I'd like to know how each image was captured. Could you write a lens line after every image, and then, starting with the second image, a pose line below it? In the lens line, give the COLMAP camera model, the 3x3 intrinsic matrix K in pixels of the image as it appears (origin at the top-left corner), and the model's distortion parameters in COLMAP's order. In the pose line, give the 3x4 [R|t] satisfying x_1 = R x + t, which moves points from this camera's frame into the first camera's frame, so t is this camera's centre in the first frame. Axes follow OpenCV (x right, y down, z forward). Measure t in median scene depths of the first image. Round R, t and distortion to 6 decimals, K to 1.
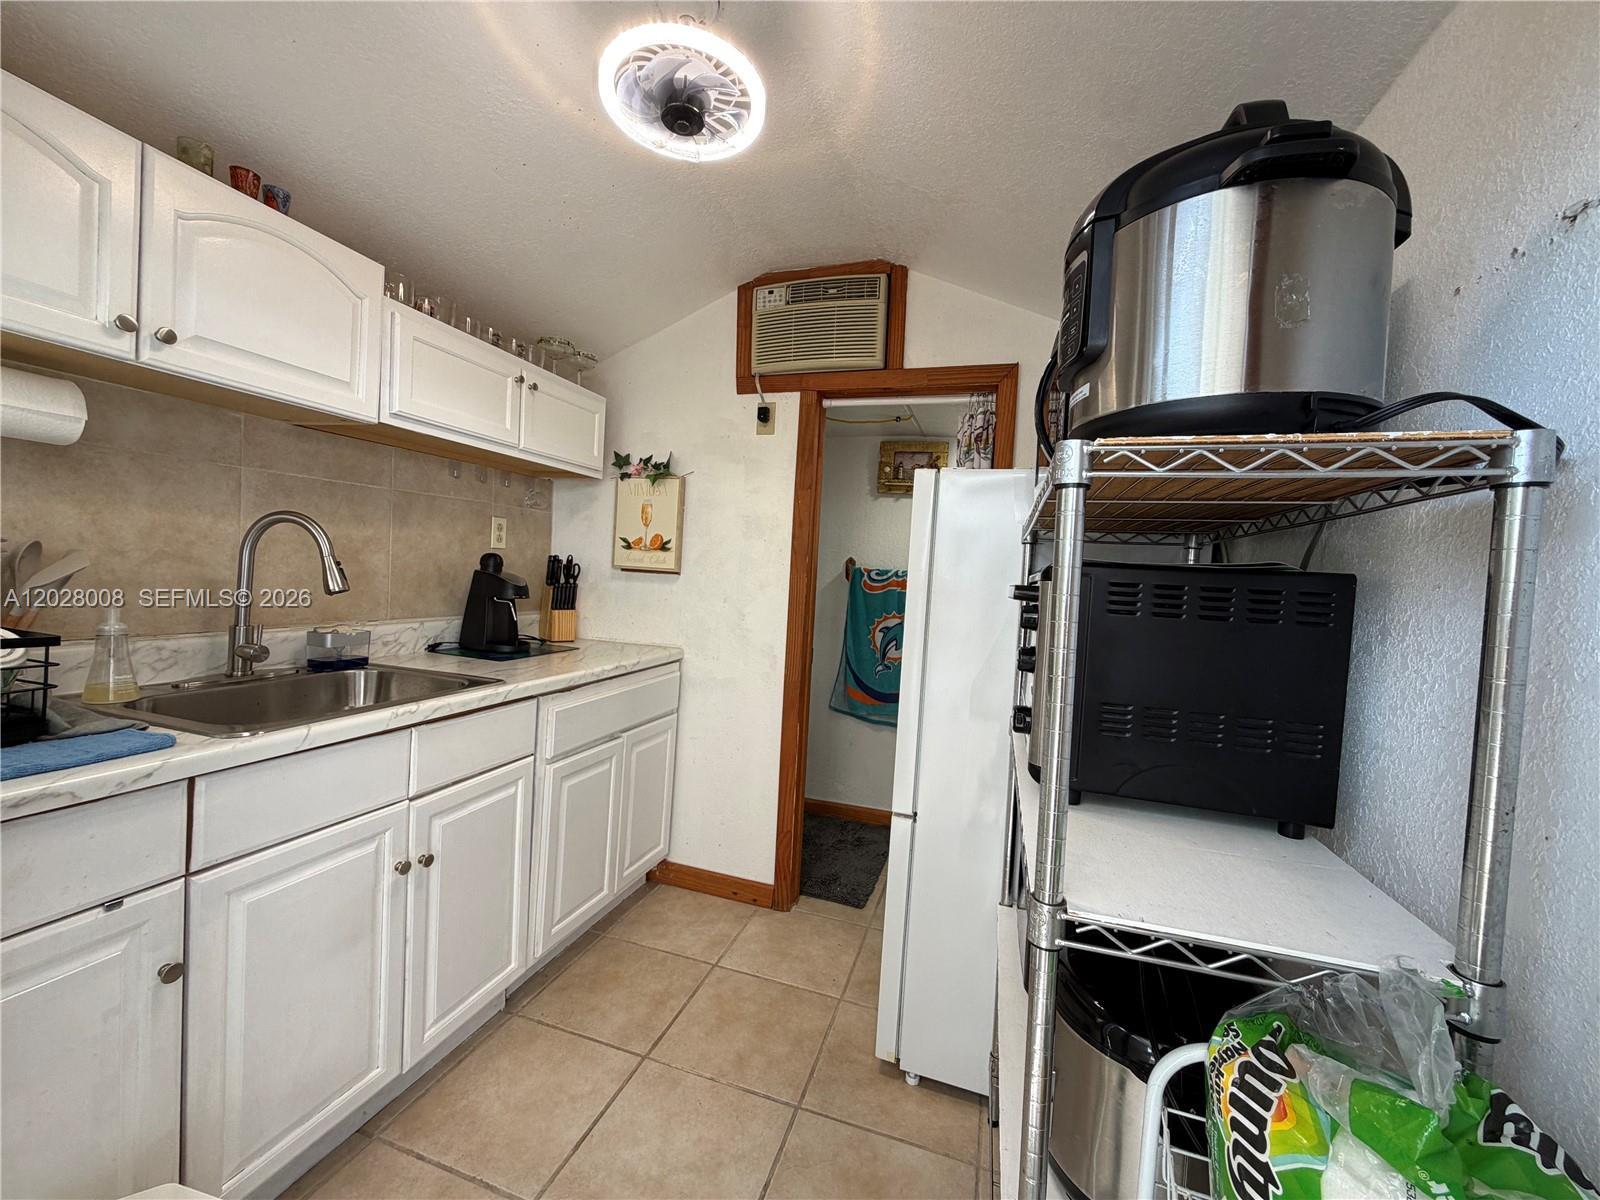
lens RADIAL K [[636.2, 0, 794.7], [0, 636.2, 600.3], [0, 0, 1]] dist [-0.000466, 0.000548]
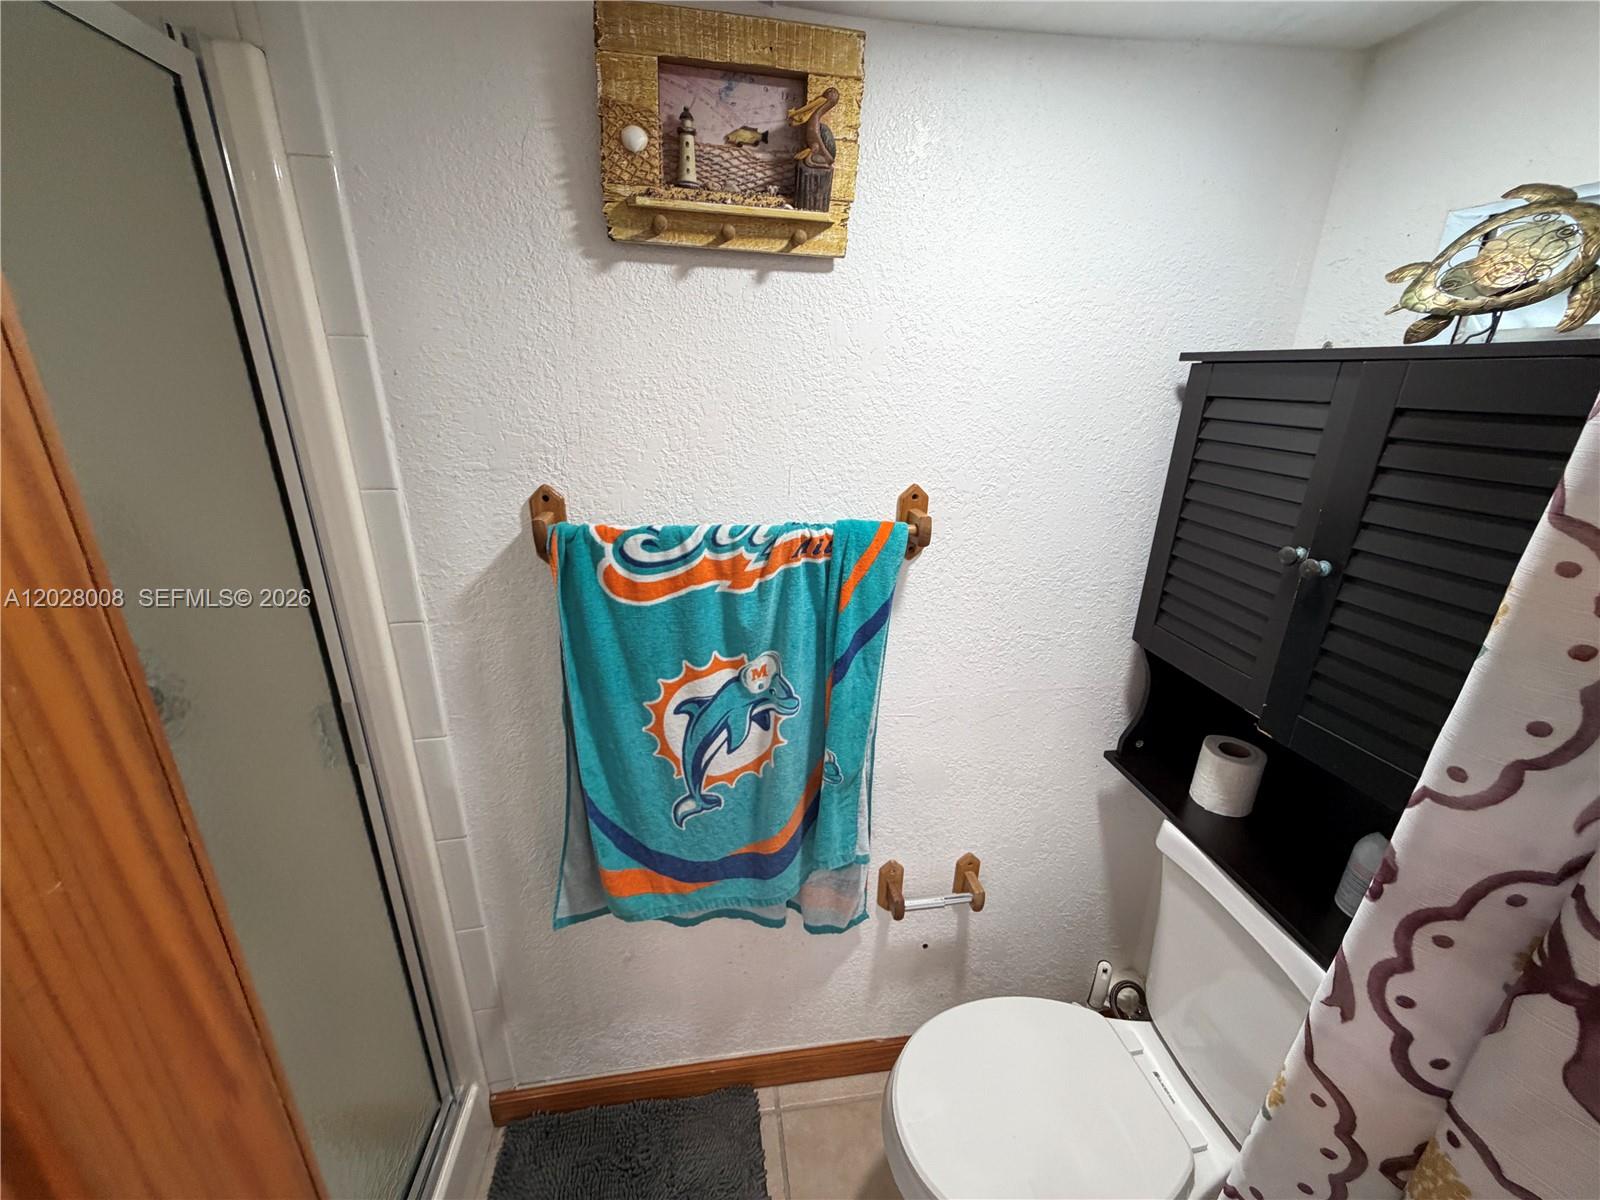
lens RADIAL K [[636.2, 0, 794.7], [0, 636.2, 600.3], [0, 0, 1]] dist [-0.000466, 0.000548]
pose [[0.897642, -0.183150, 0.400867, 0.094412], [0.045886, 0.943458, 0.328302, -0.159086], [-0.438330, -0.276303, 0.855291, 1.001016]]
